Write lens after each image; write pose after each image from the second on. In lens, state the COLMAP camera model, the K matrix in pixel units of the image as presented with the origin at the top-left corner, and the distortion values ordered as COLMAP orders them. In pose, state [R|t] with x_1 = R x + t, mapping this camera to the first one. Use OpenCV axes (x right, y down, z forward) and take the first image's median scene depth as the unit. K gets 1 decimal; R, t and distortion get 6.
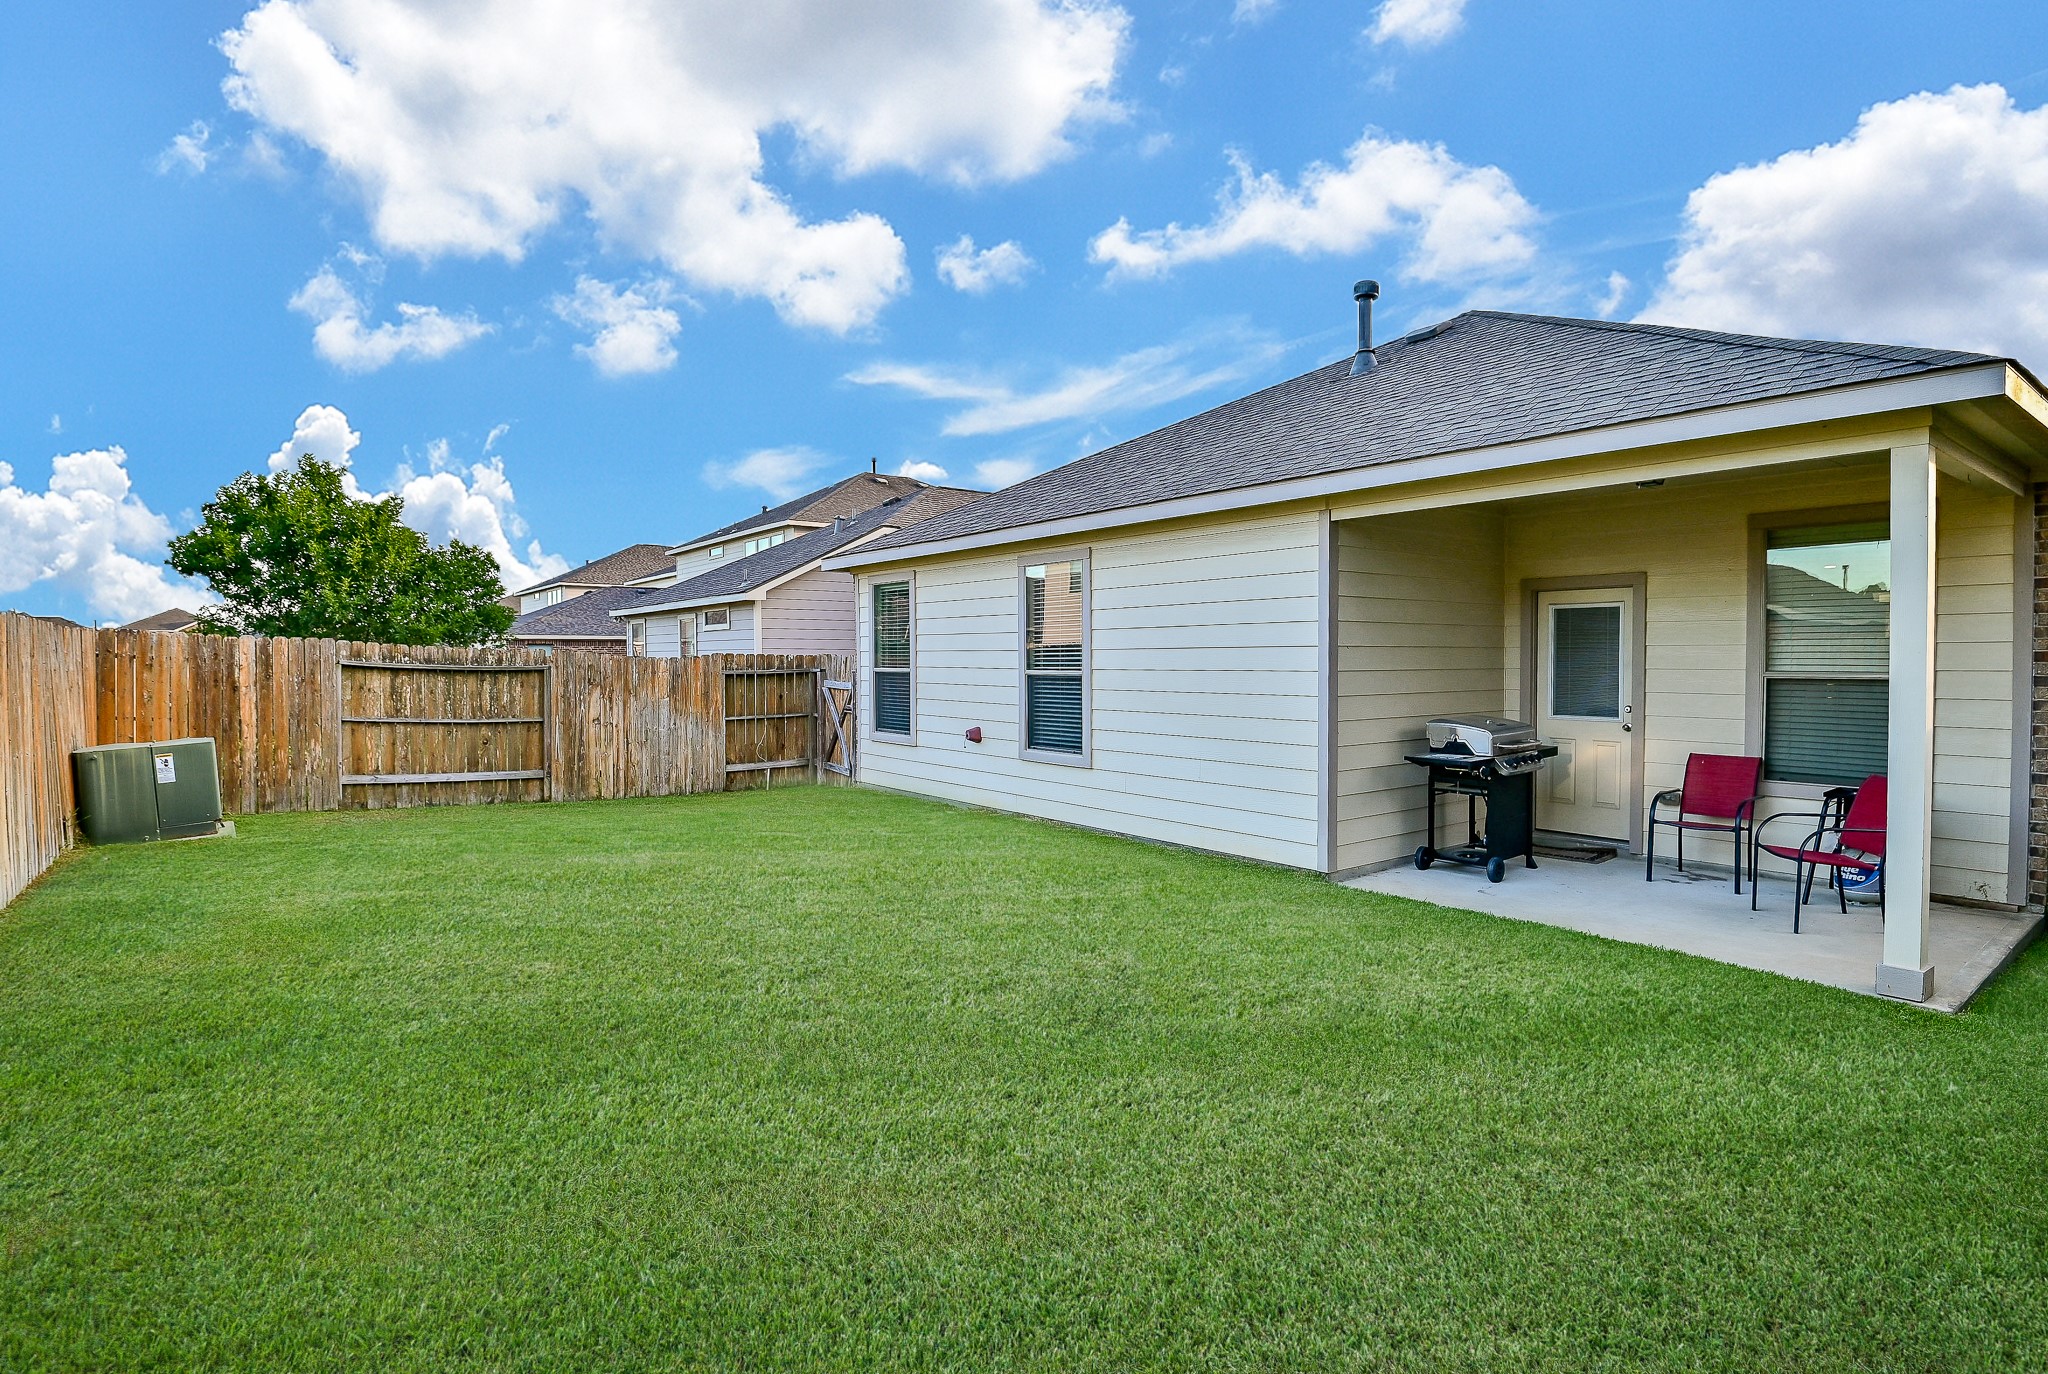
lens RADIAL K [[1035.8, 0, 1024.0], [0, 1035.8, 687.0], [0, 0, 1]] dist [-0.023712, 0.000019]
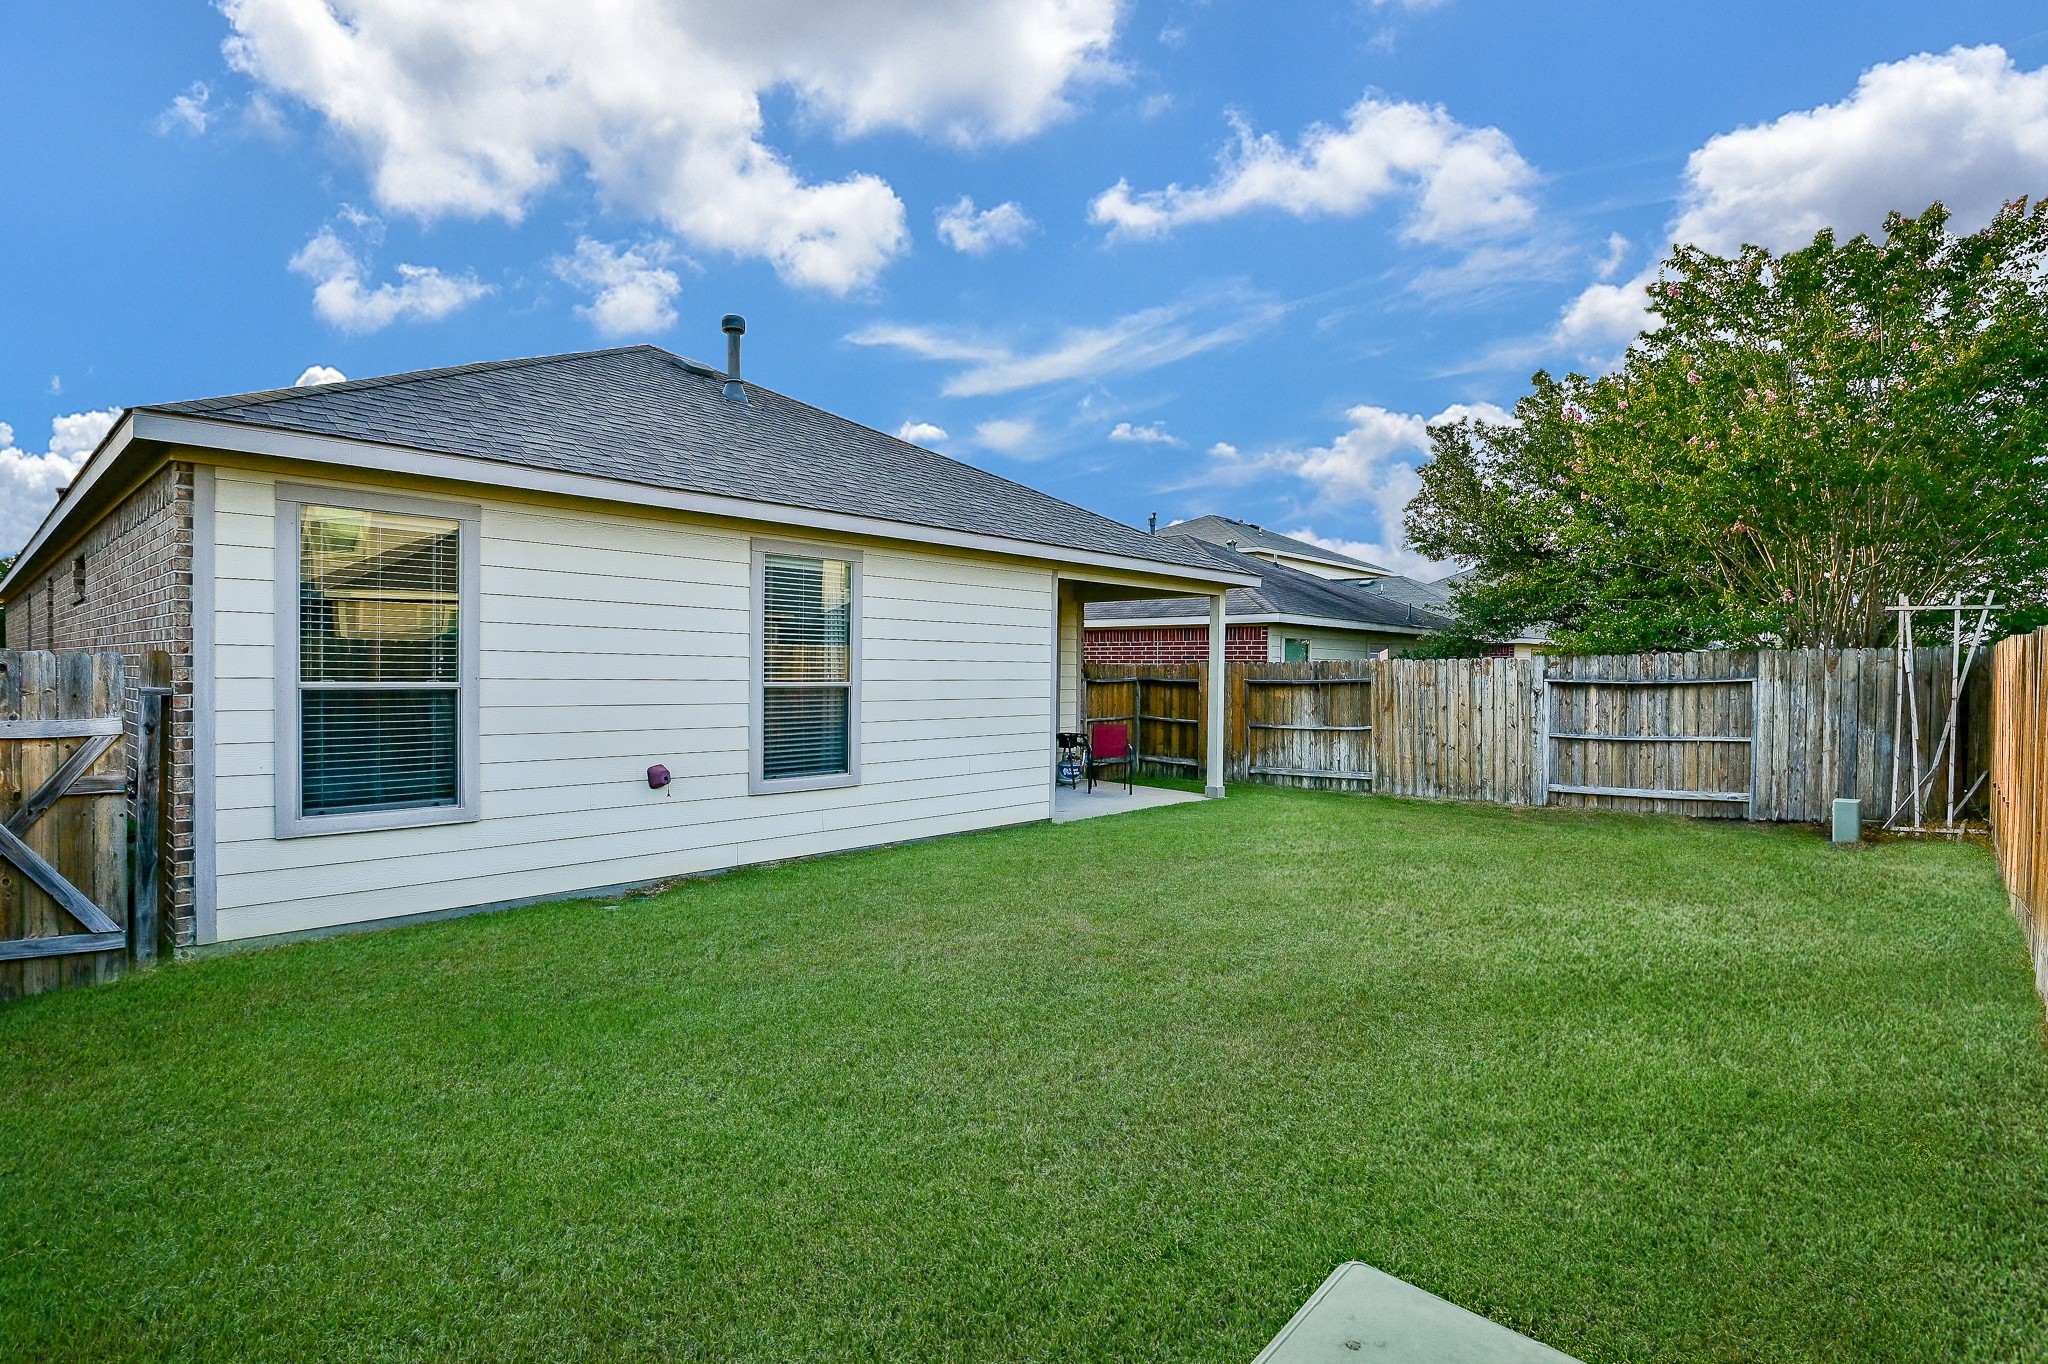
lens RADIAL K [[1004.7, 0, 1029.5], [0, 1004.7, 681.2], [0, 0, 1]] dist [-0.029565, -0.000980]
pose [[-0.181950, -0.011982, 0.983235, -0.922243], [0.013227, 0.999805, 0.014632, -0.029439], [-0.983219, 0.015668, -0.181756, 1.087634]]
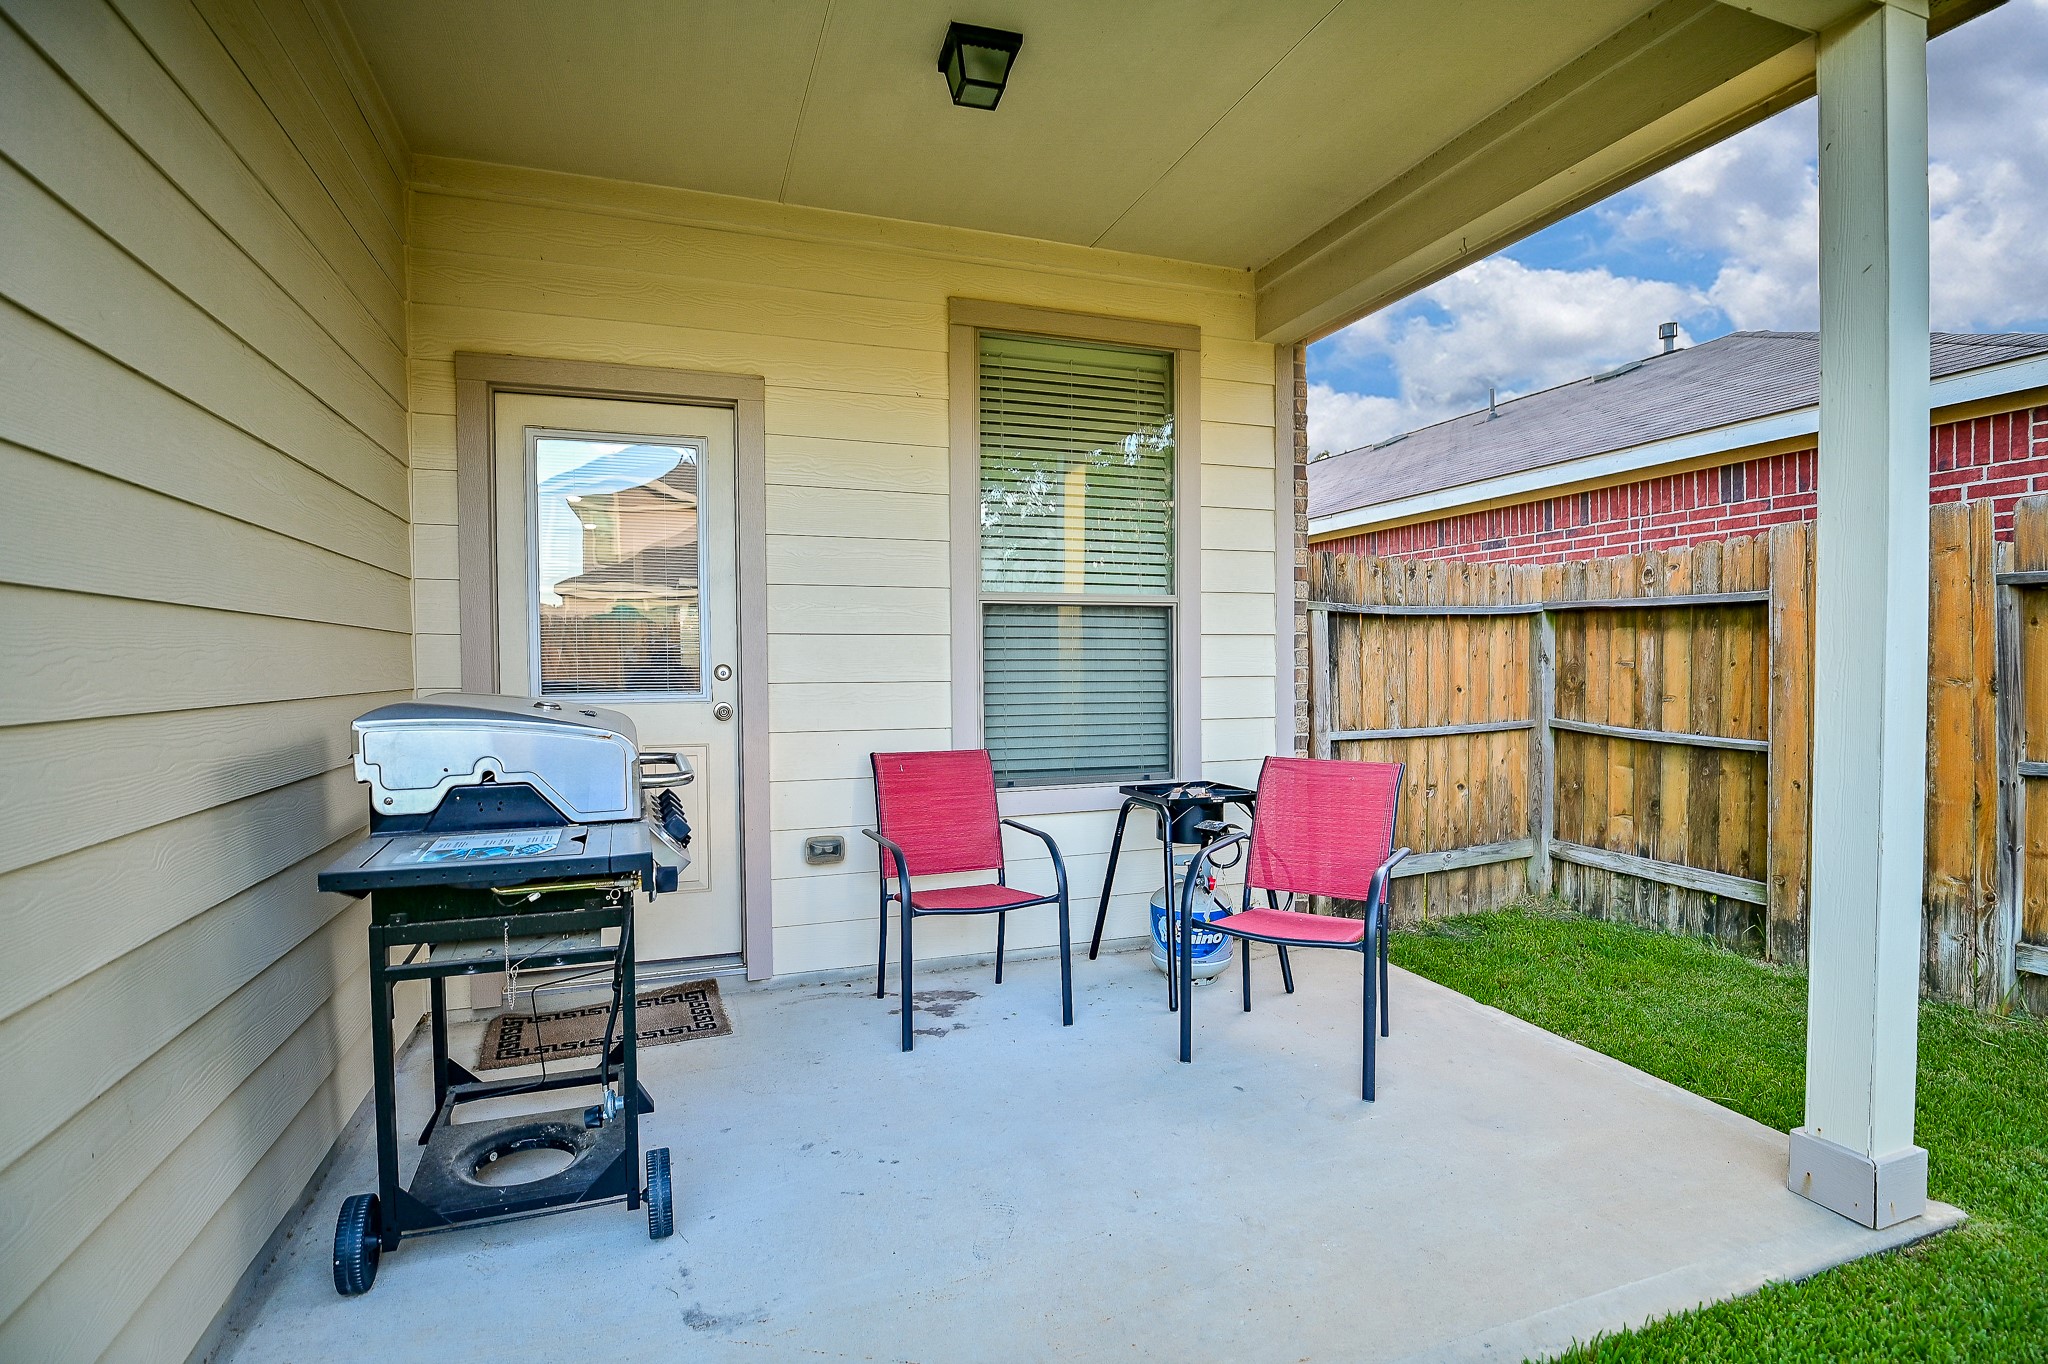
lens RADIAL K [[1015.0, 0, 1031.3], [0, 1015.0, 689.9], [0, 0, 1]] dist [-0.023918, -0.006702]
pose [[0.292888, -0.028020, 0.955736, 0.179661], [0.032240, 0.999292, 0.019417, 0.023556], [-0.955603, 0.025126, 0.293584, 0.678812]]
